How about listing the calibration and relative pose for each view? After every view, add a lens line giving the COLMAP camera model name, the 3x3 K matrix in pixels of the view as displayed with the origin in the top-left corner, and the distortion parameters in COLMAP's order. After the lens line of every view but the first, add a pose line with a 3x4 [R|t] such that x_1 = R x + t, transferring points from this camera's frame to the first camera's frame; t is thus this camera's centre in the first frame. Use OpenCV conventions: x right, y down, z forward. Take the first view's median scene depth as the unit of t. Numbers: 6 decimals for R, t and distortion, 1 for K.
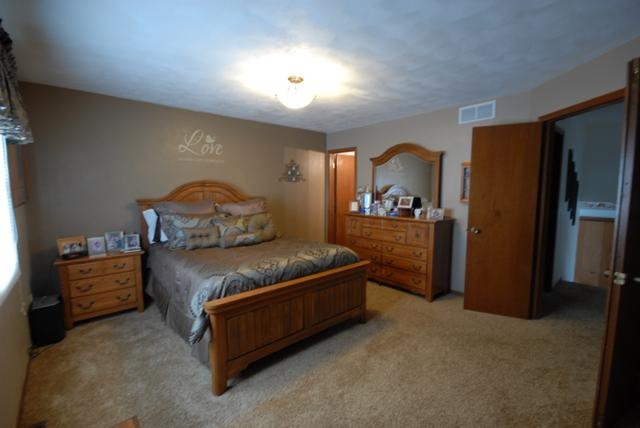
lens RADIAL K [[287.6, 0, 319.9], [0, 287.6, 216.8], [0, 0, 1]] dist [-0.001661, -0.000137]
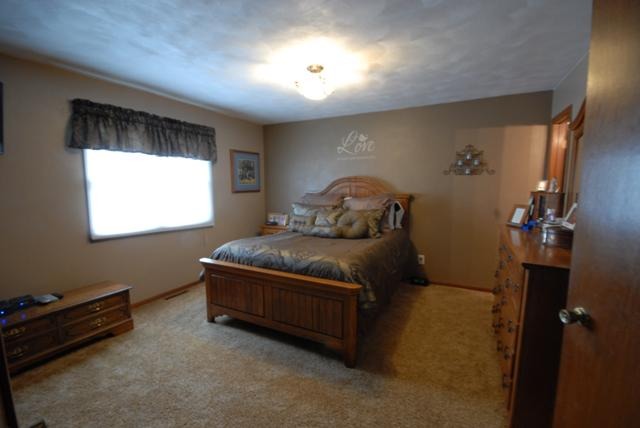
lens RADIAL K [[287.6, 0, 320.3], [0, 287.6, 215.3], [0, 0, 1]] dist [-0.001661, -0.000137]
pose [[0.341100, 0.106526, -0.933972, 0.617638], [-0.092096, 0.992566, 0.079574, -0.055391], [0.935505, 0.058872, 0.348374, 0.514261]]
